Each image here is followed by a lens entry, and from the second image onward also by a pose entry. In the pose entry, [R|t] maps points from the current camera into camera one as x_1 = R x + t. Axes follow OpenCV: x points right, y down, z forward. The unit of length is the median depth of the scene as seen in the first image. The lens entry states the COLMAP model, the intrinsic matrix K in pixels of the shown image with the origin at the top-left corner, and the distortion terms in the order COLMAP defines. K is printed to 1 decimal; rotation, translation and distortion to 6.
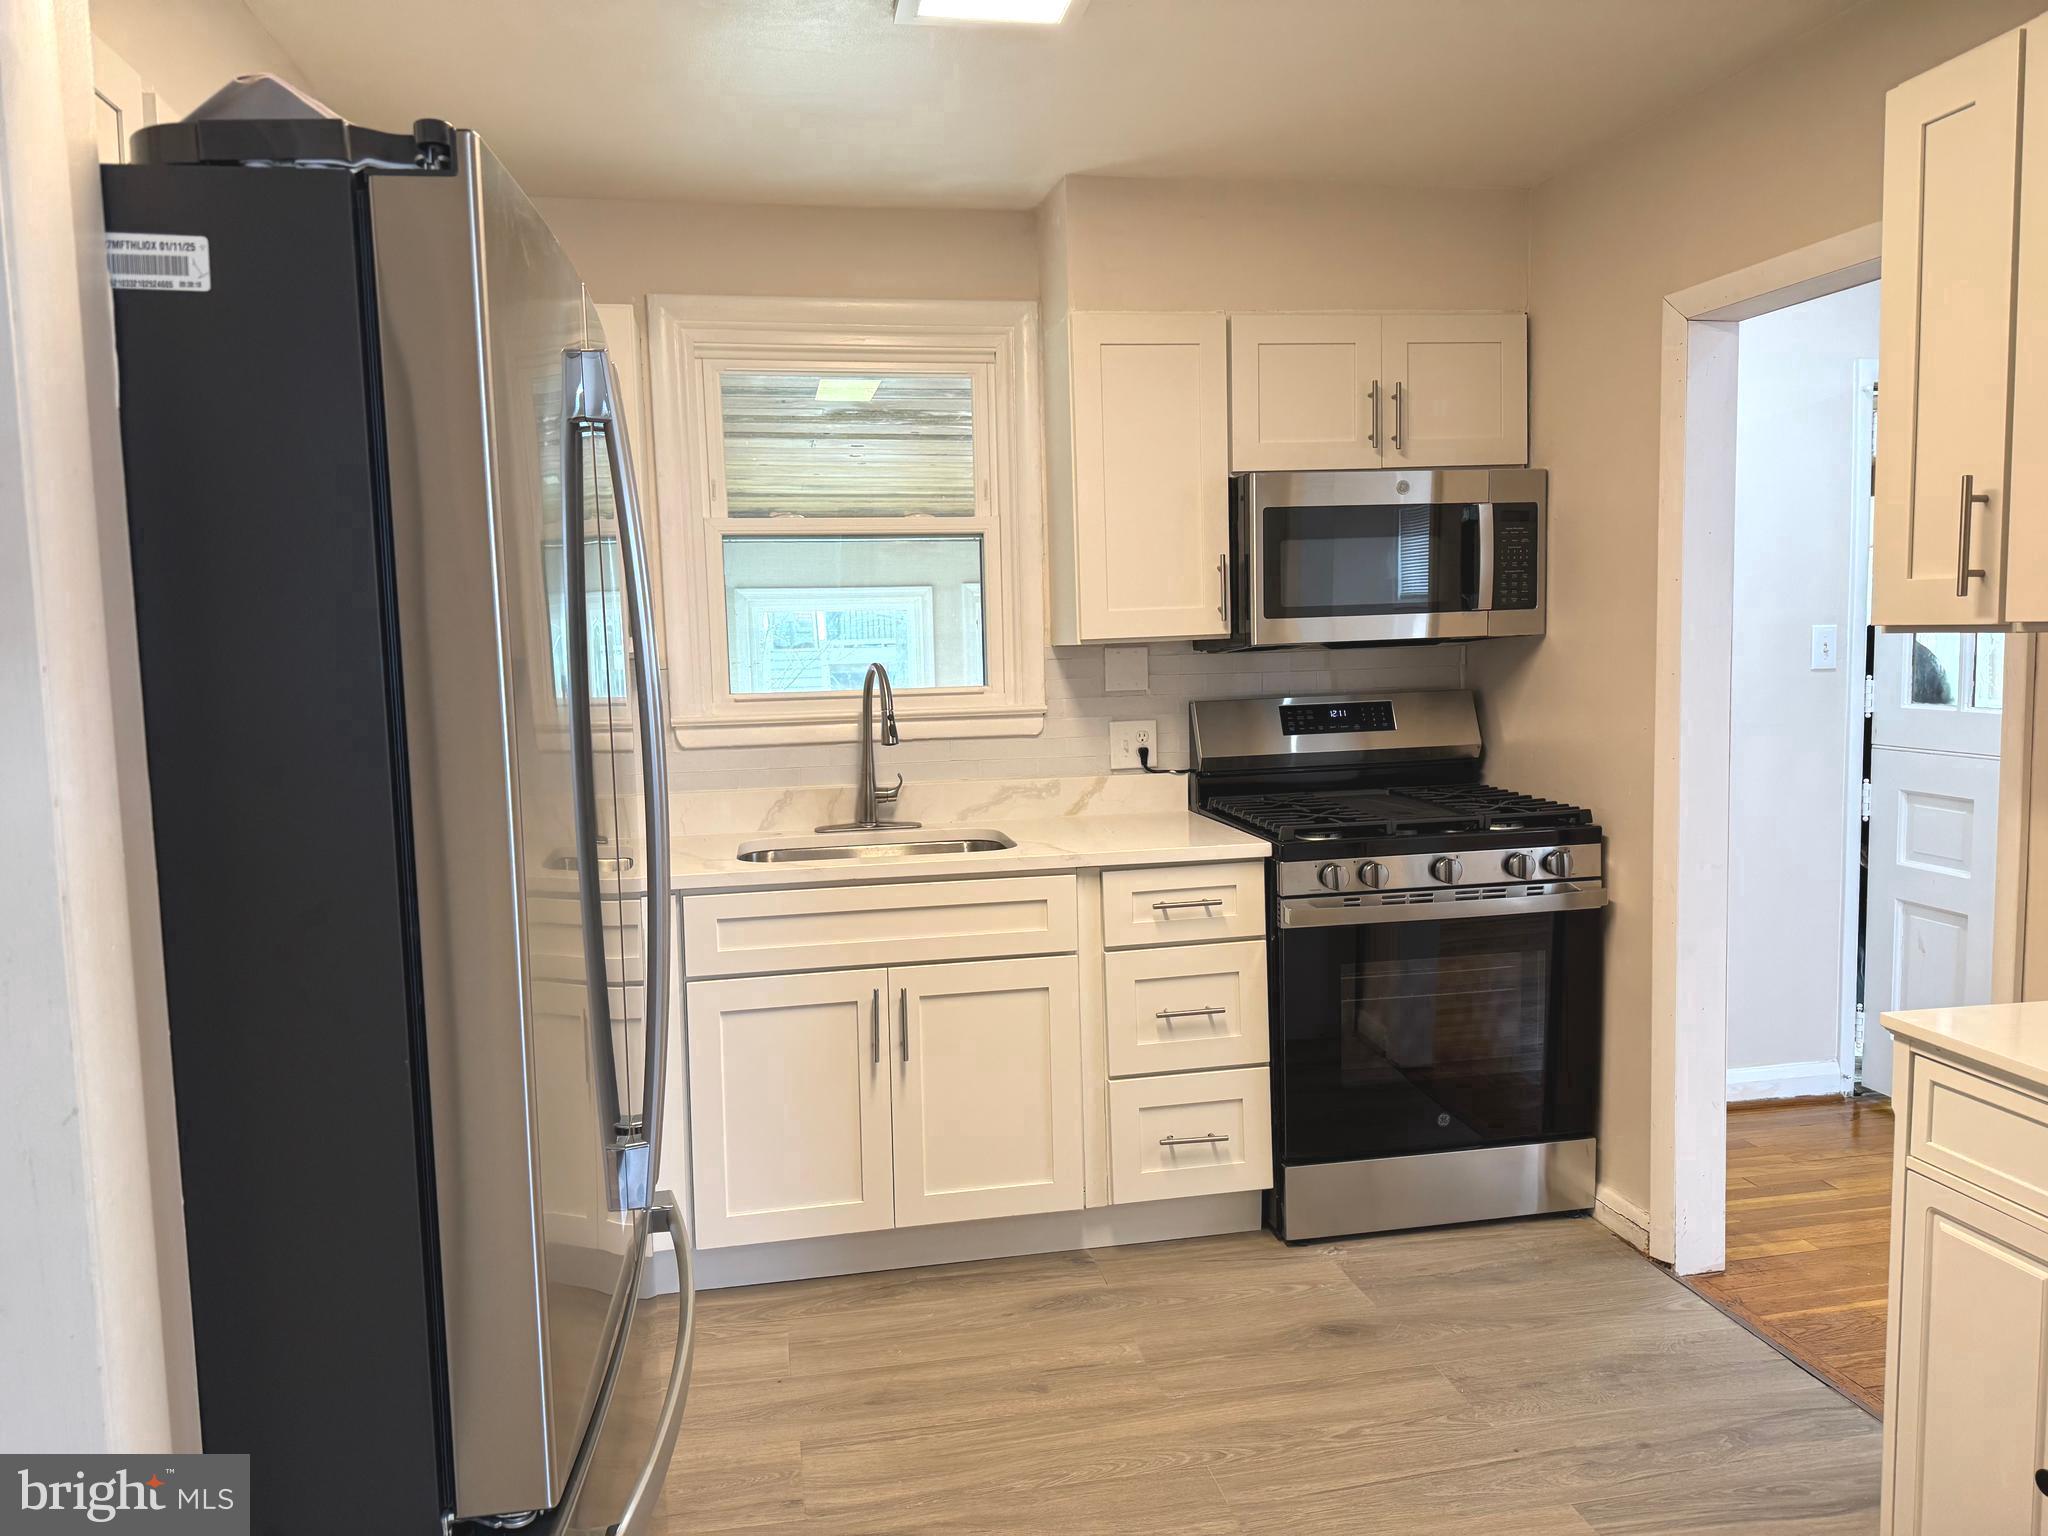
lens RADIAL K [[1434.6, 0, 1018.3], [0, 1434.6, 774.4], [0, 0, 1]] dist [0.052718, -0.063862]
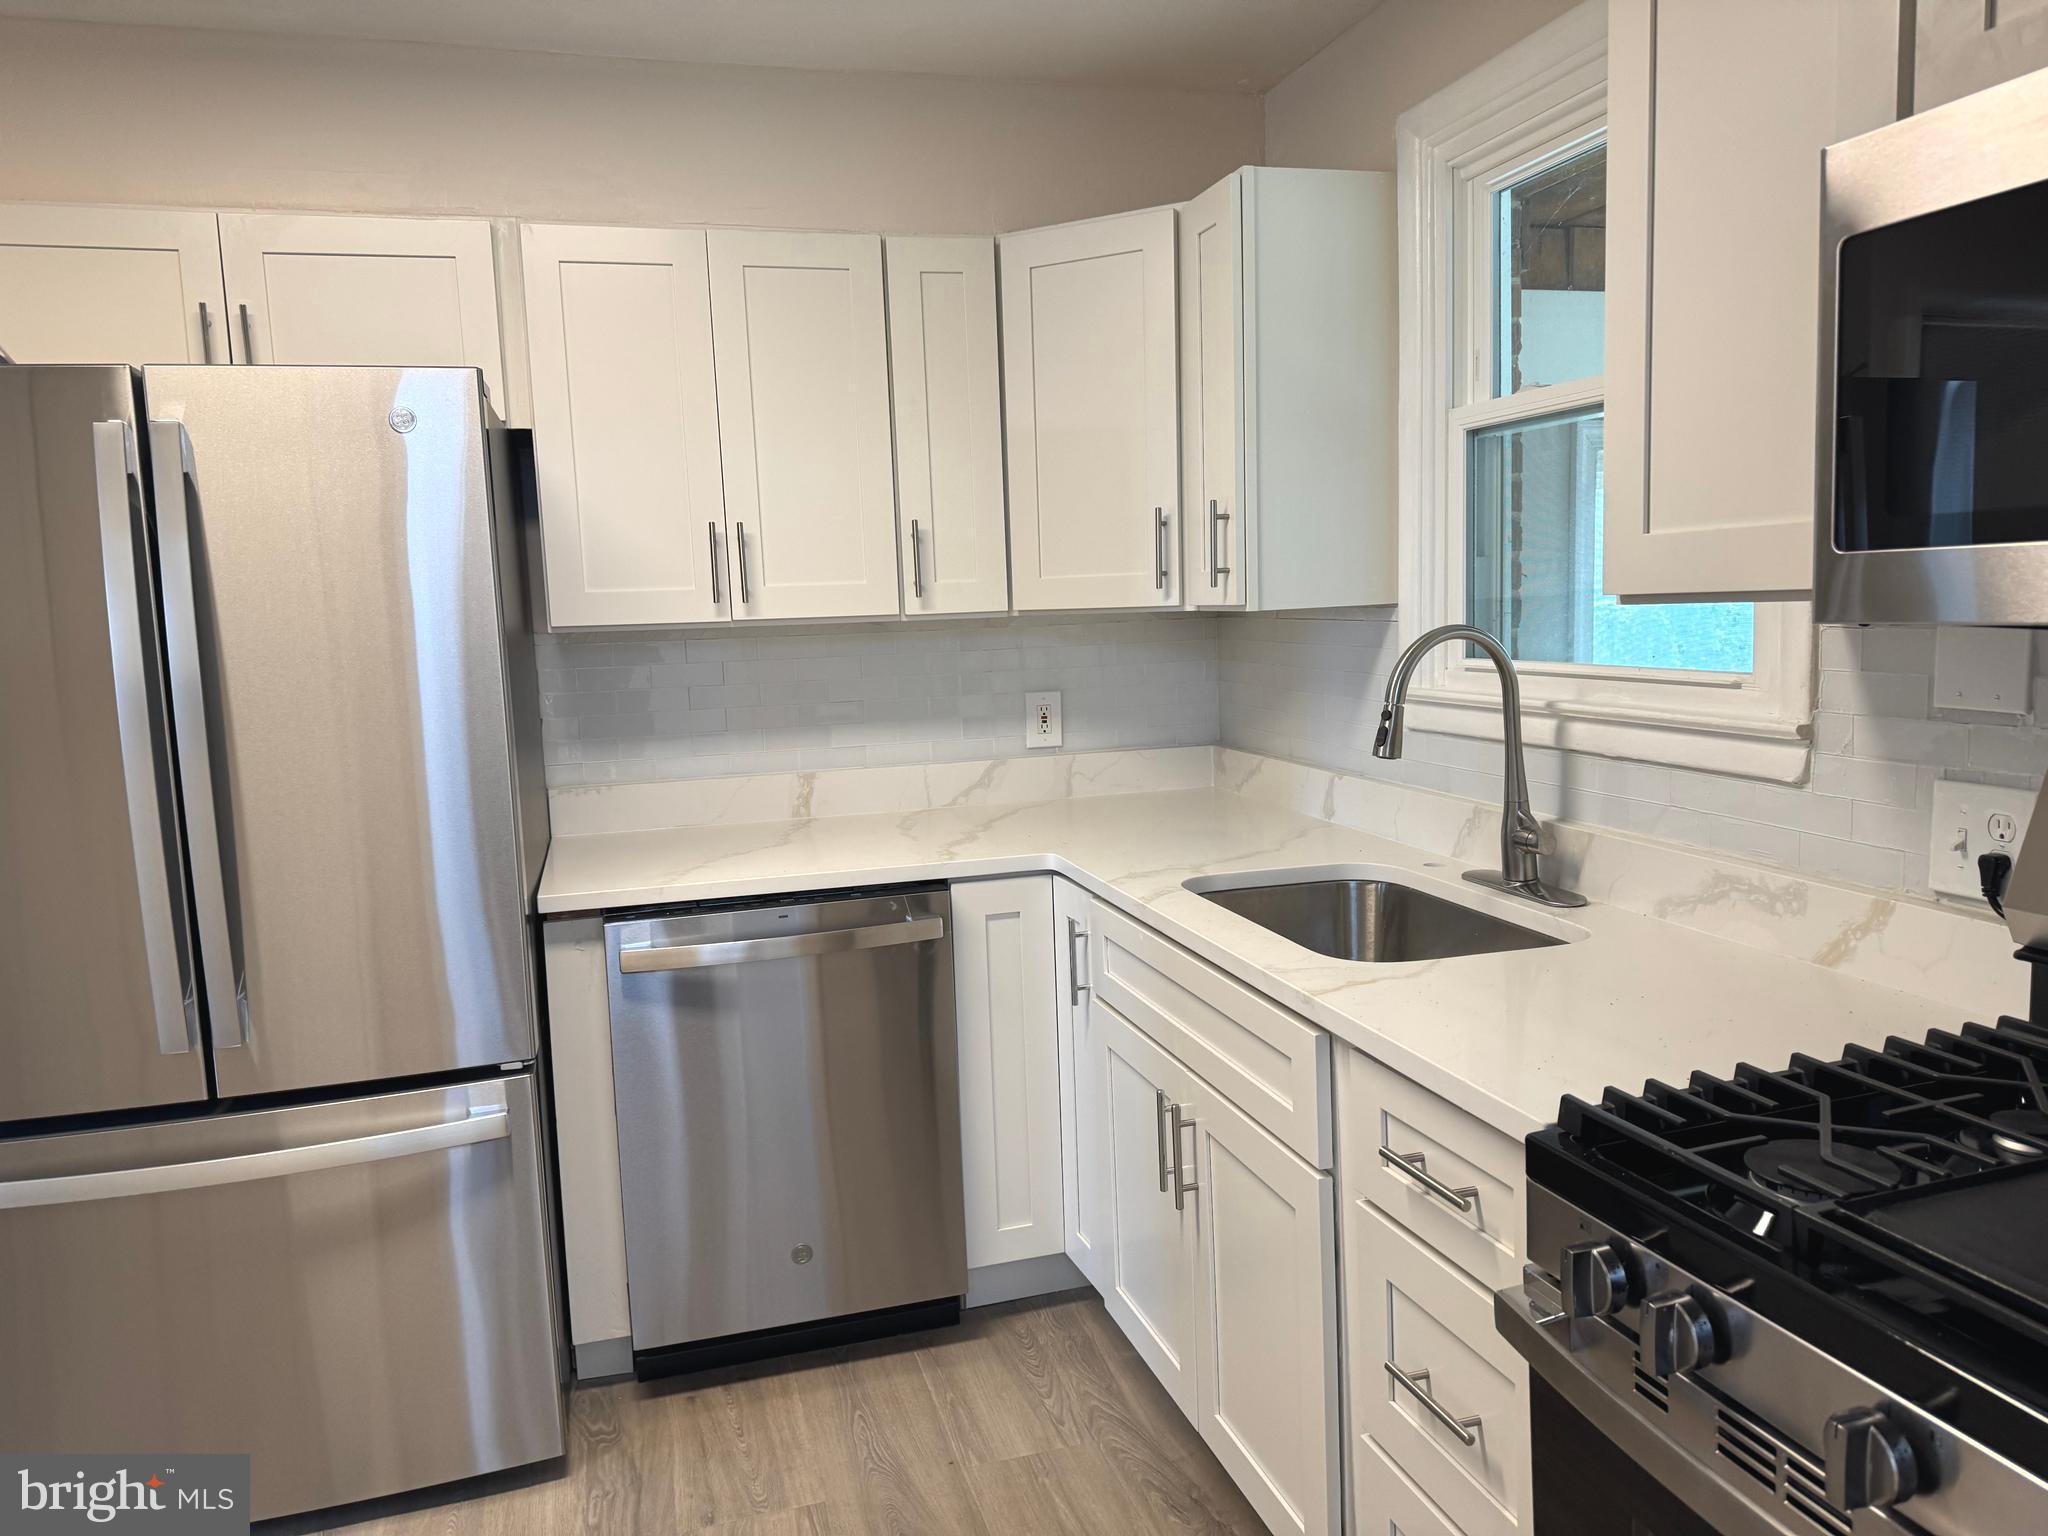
lens RADIAL K [[1431.4, 0, 1010.8], [0, 1431.4, 756.4], [0, 0, 1]] dist [0.041031, -0.043600]
pose [[0.078477, 0.131120, -0.988256, 0.472560], [-0.059099, 0.990181, 0.126682, -0.082699], [0.995163, 0.048463, 0.085456, 0.698493]]
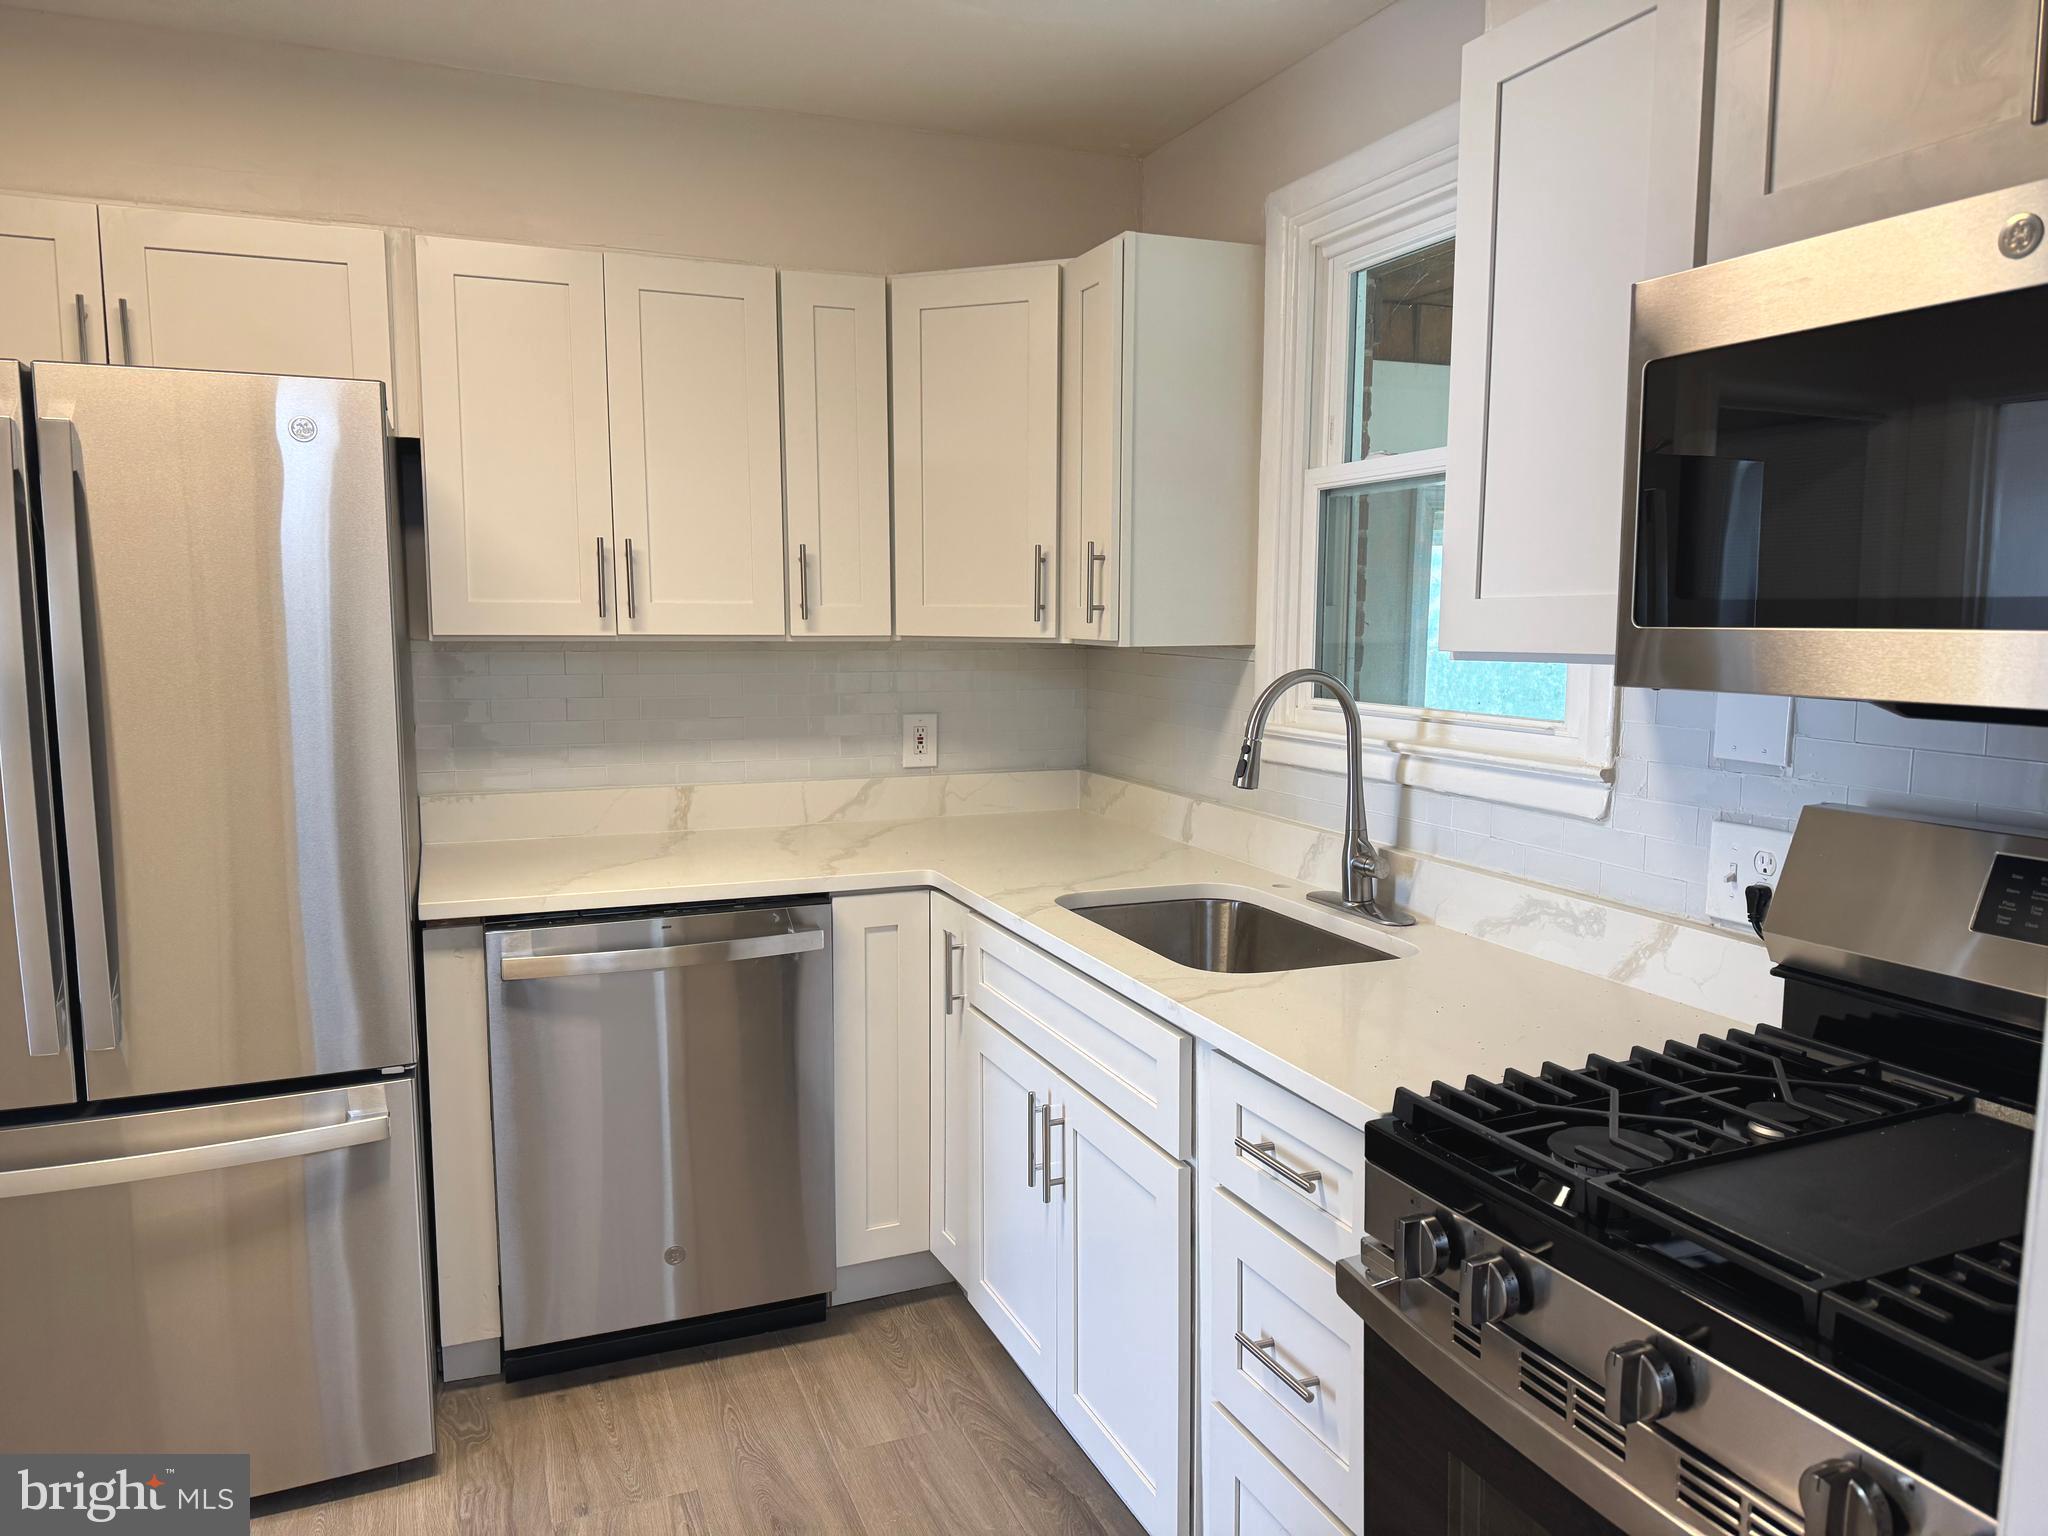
lens RADIAL K [[1434.6, 0, 1018.3], [0, 1434.6, 774.4], [0, 0, 1]] dist [0.052718, -0.063862]
pose [[0.186843, 0.136744, -0.972826, 0.506955], [-0.098634, 0.987872, 0.119915, -0.089241], [0.977426, 0.073549, 0.198065, 0.676432]]
